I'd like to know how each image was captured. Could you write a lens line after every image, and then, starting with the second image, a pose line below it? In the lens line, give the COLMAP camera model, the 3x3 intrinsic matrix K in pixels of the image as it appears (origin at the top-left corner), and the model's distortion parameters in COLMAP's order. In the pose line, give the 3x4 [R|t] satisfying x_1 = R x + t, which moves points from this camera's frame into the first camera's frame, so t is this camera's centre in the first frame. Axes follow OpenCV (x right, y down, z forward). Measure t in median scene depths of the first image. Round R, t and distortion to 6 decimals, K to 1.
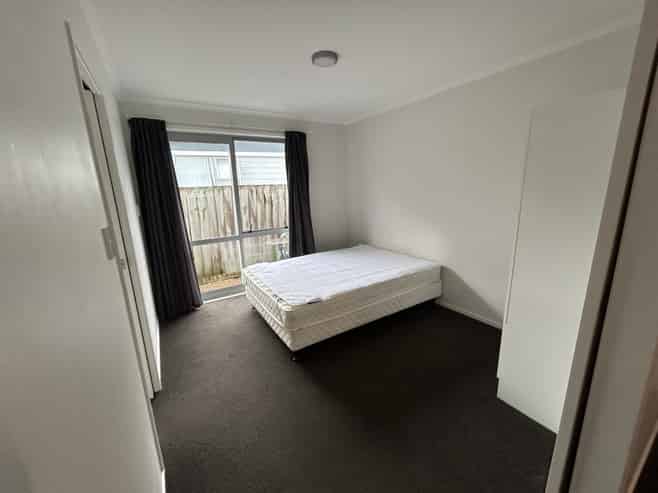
lens RADIAL K [[265.6, 0, 327.0], [0, 265.6, 244.9], [0, 0, 1]] dist [0.002198, 0.000577]
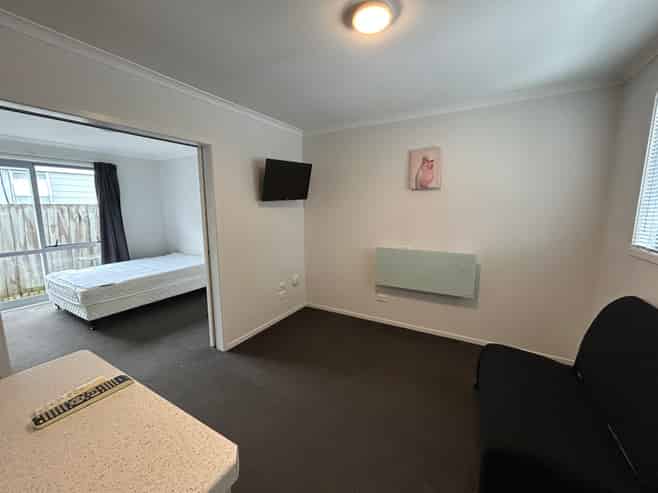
lens RADIAL K [[265.6, 0, 329.4], [0, 265.6, 246.7], [0, 0, 1]] dist [0.002198, 0.000577]
pose [[0.890460, -0.036996, 0.453554, 0.216336], [0.075768, 0.994831, -0.067607, 0.113533], [-0.448709, 0.094566, 0.888661, -0.487749]]
